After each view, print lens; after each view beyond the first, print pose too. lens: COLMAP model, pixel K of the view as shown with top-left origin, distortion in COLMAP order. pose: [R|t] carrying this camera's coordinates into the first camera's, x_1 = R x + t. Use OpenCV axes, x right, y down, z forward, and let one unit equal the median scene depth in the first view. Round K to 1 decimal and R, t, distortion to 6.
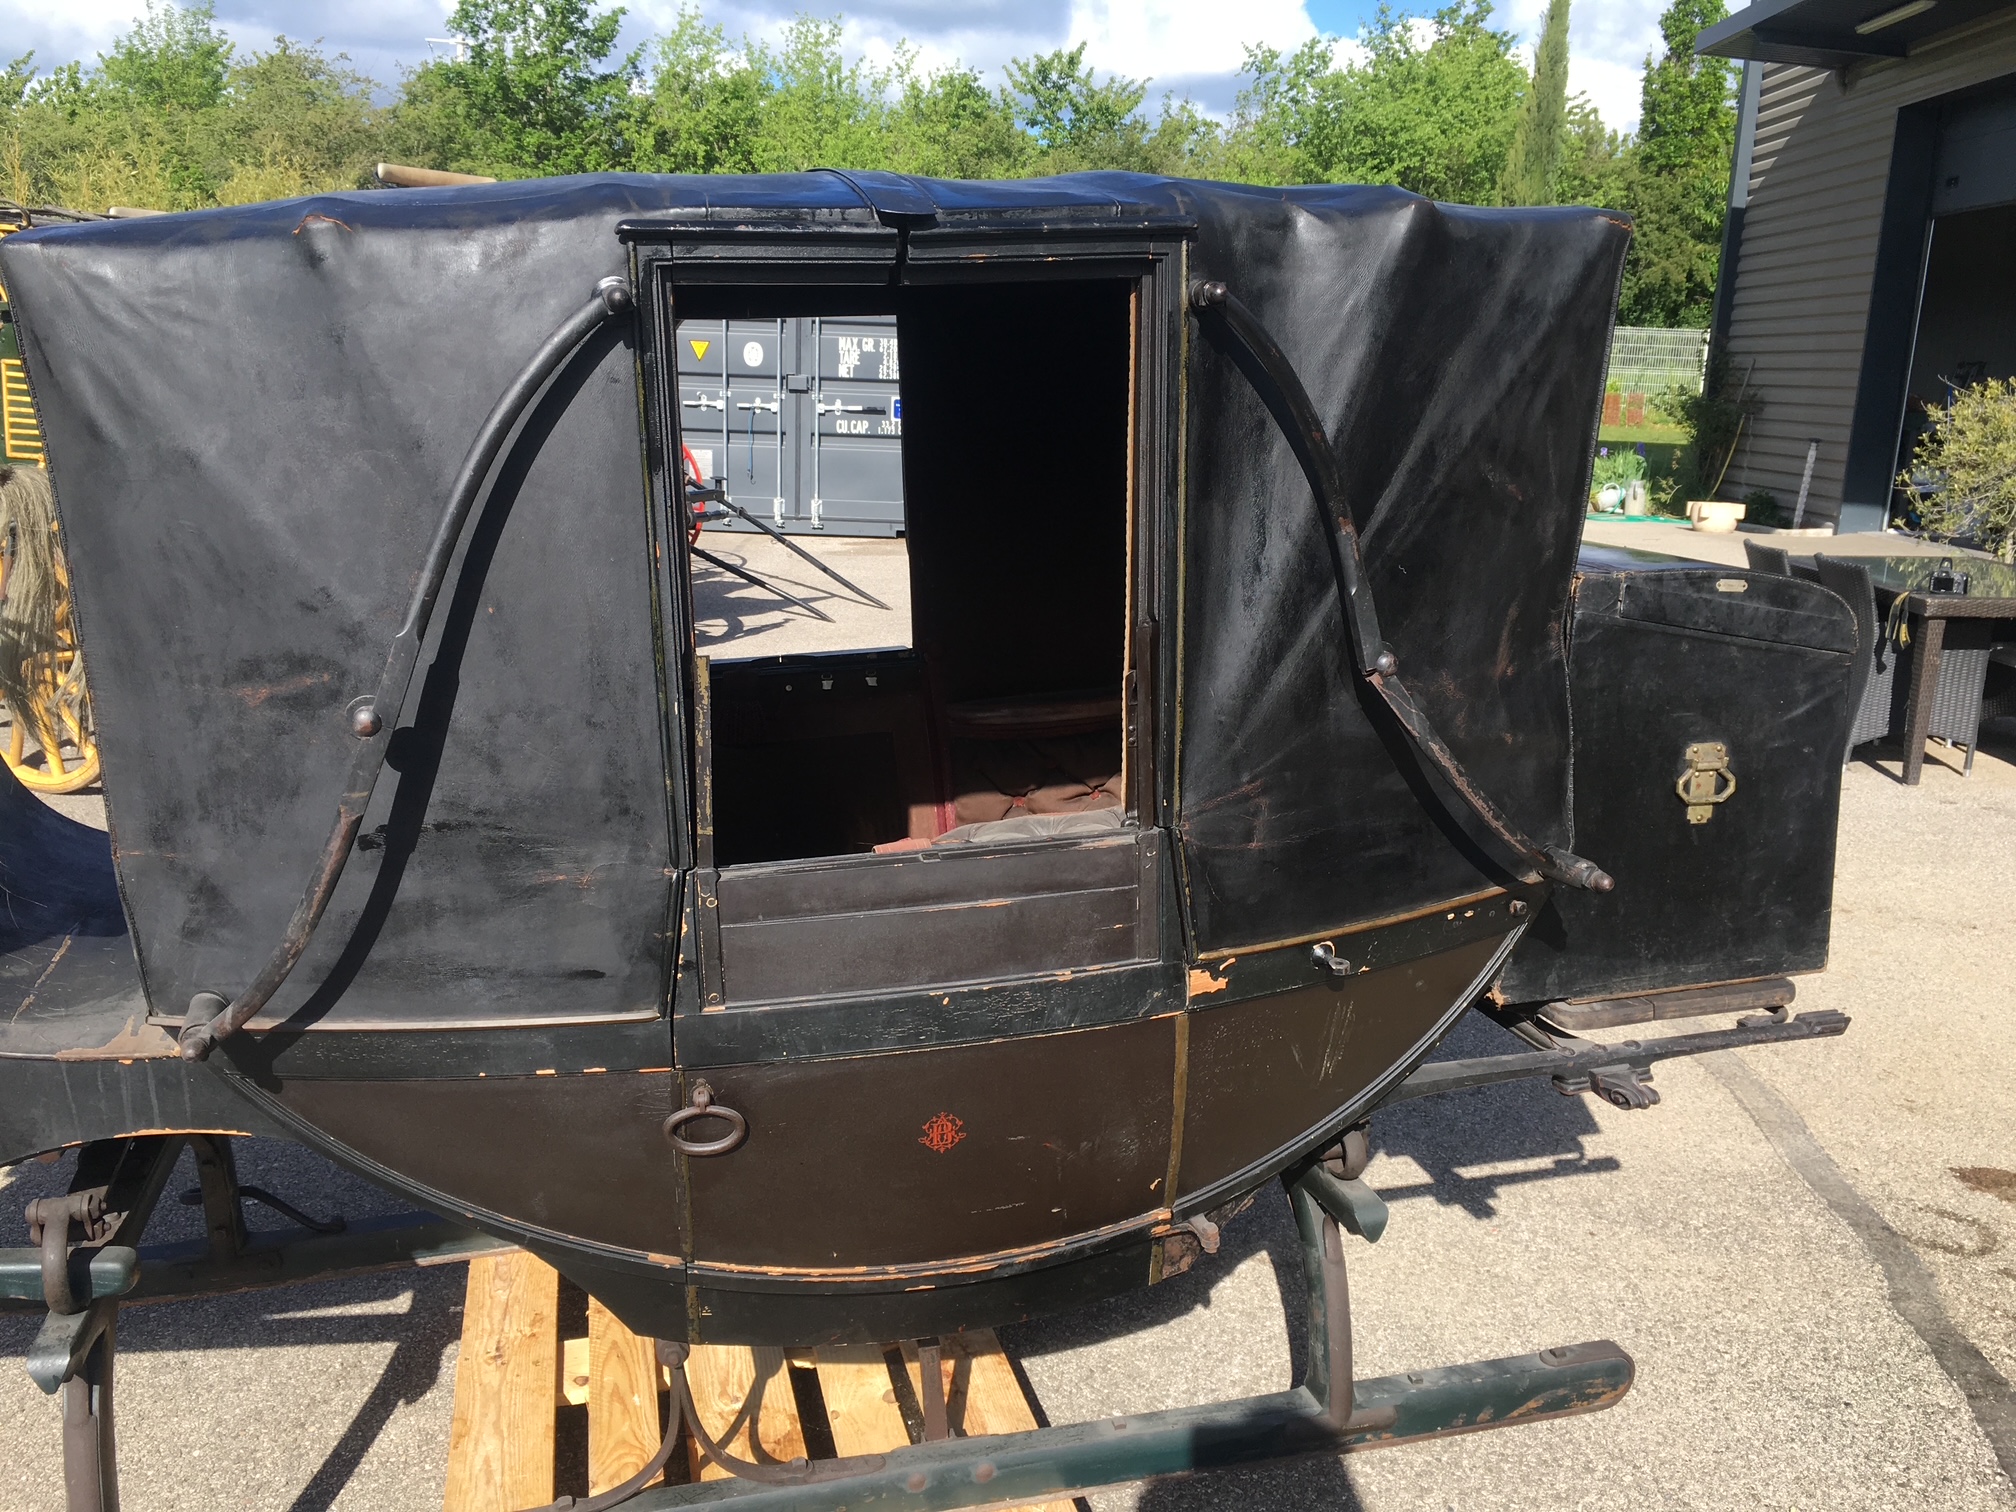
lens RADIAL K [[1715.3, 0, 988.2], [0, 1715.3, 751.7], [0, 0, 1]] dist [0.093229, -0.144429]
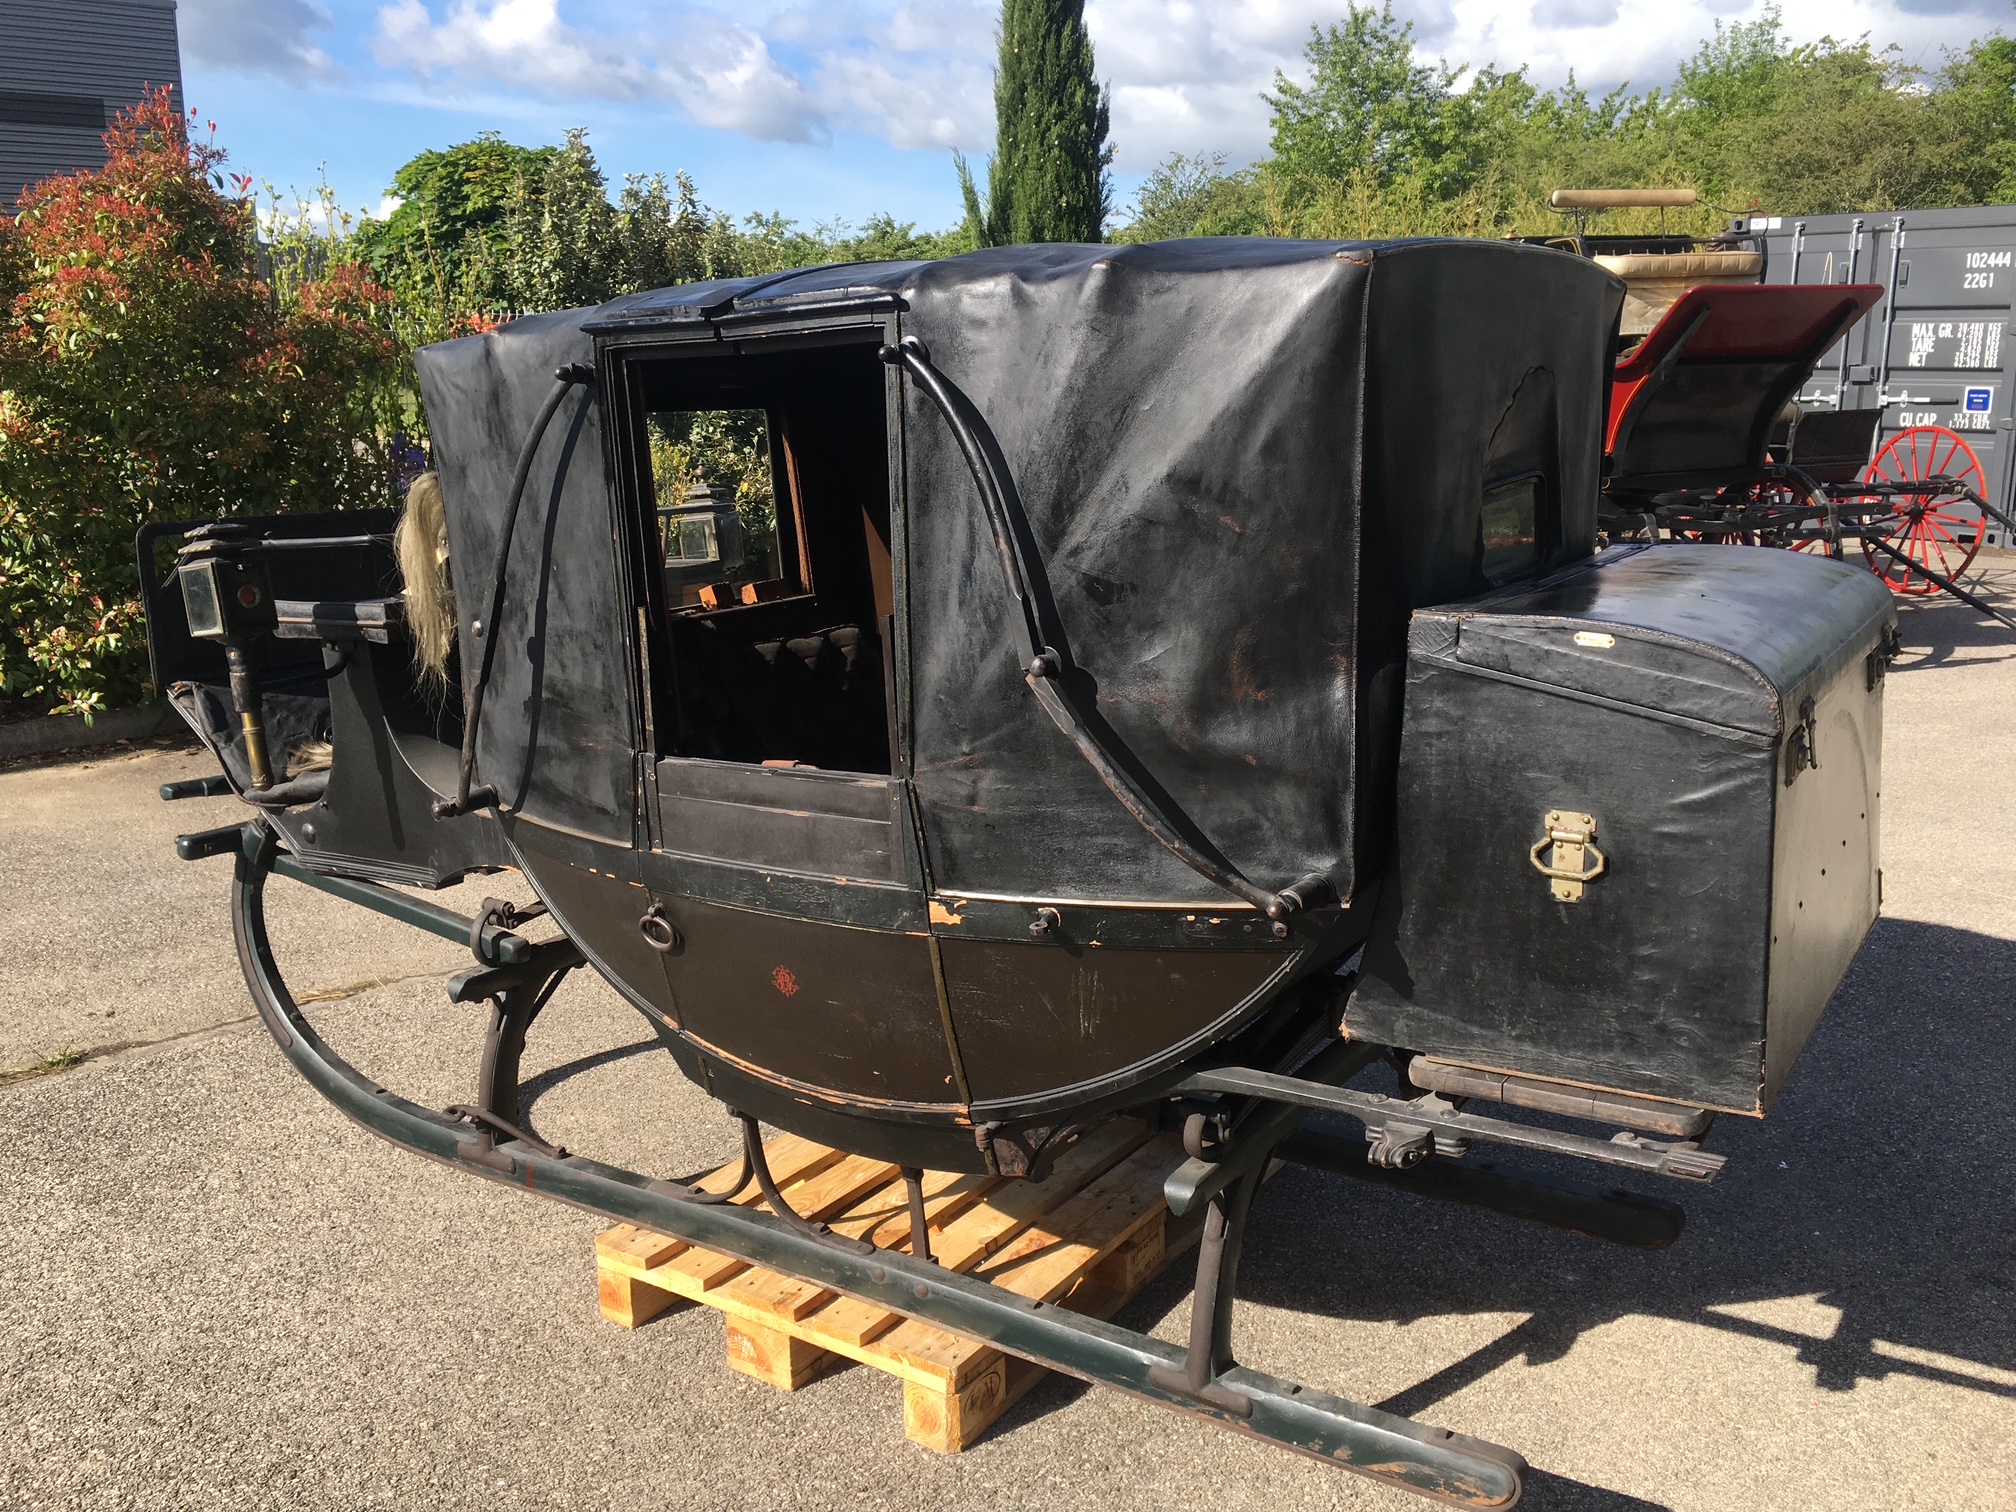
lens RADIAL K [[1714.2, 0, 1008.0], [0, 1714.2, 756.0], [0, 0, 1]] dist [0.087349, -0.129040]
pose [[0.667275, 0.138164, -0.731884, 1.044780], [-0.137408, 0.988613, 0.061351, -0.058211], [0.732027, 0.059629, 0.678661, 0.208252]]
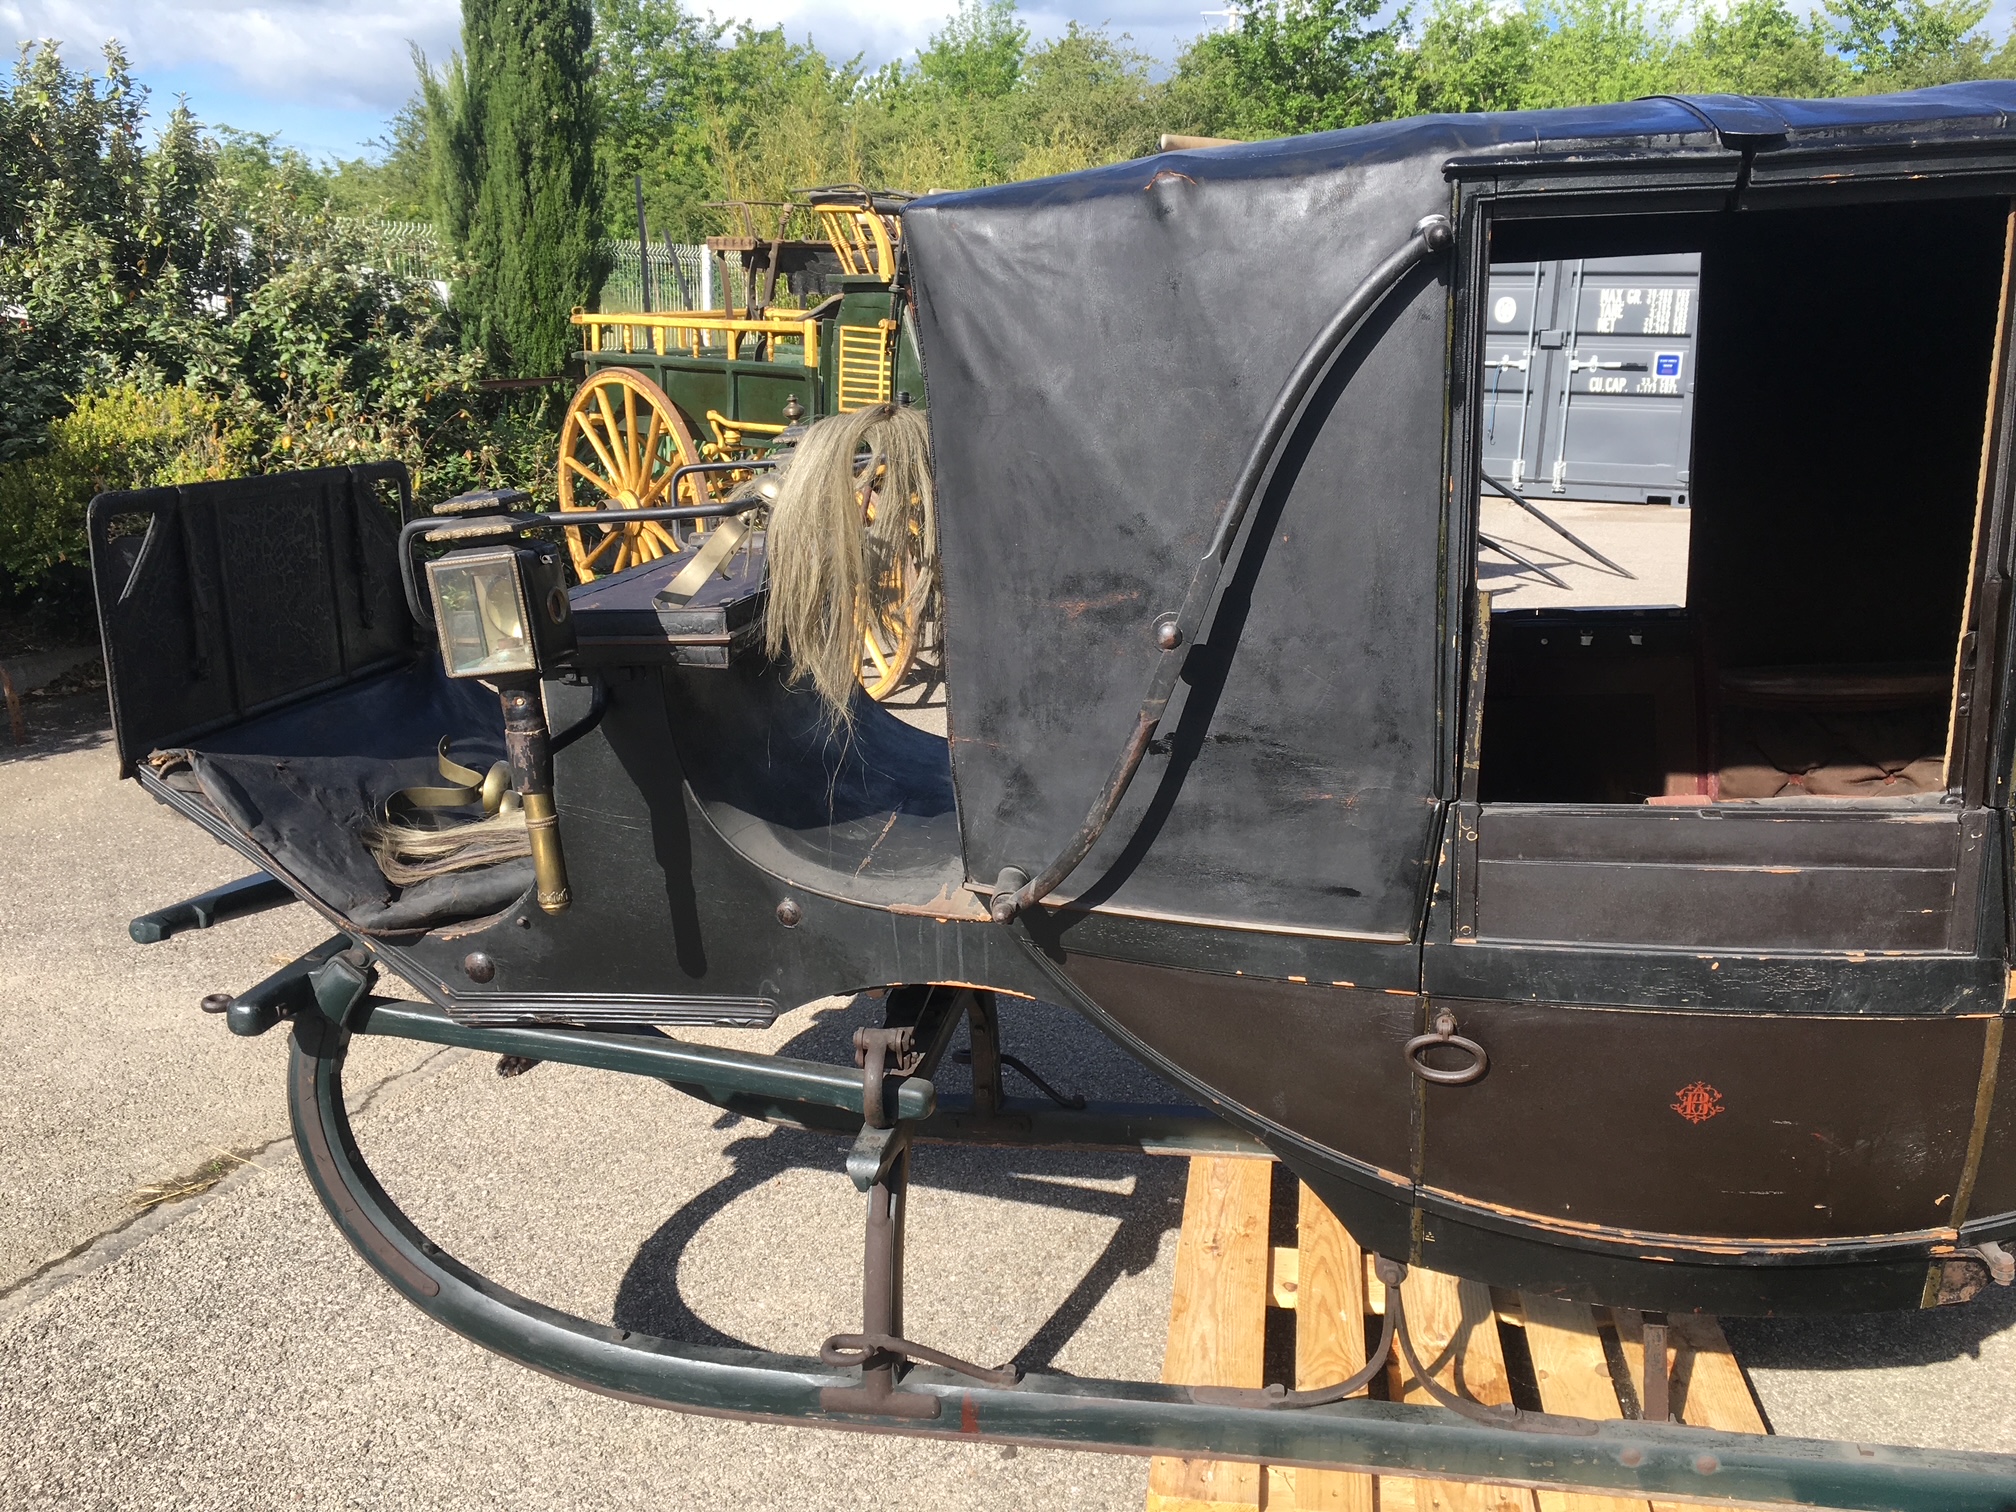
lens RADIAL K [[1715.3, 0, 988.2], [0, 1715.3, 751.7], [0, 0, 1]] dist [0.093229, -0.144429]
pose [[0.917381, 0.083739, -0.389101, -0.028759], [-0.075741, 0.996482, 0.035880, 0.021887], [0.390737, -0.003444, 0.920496, -0.042710]]
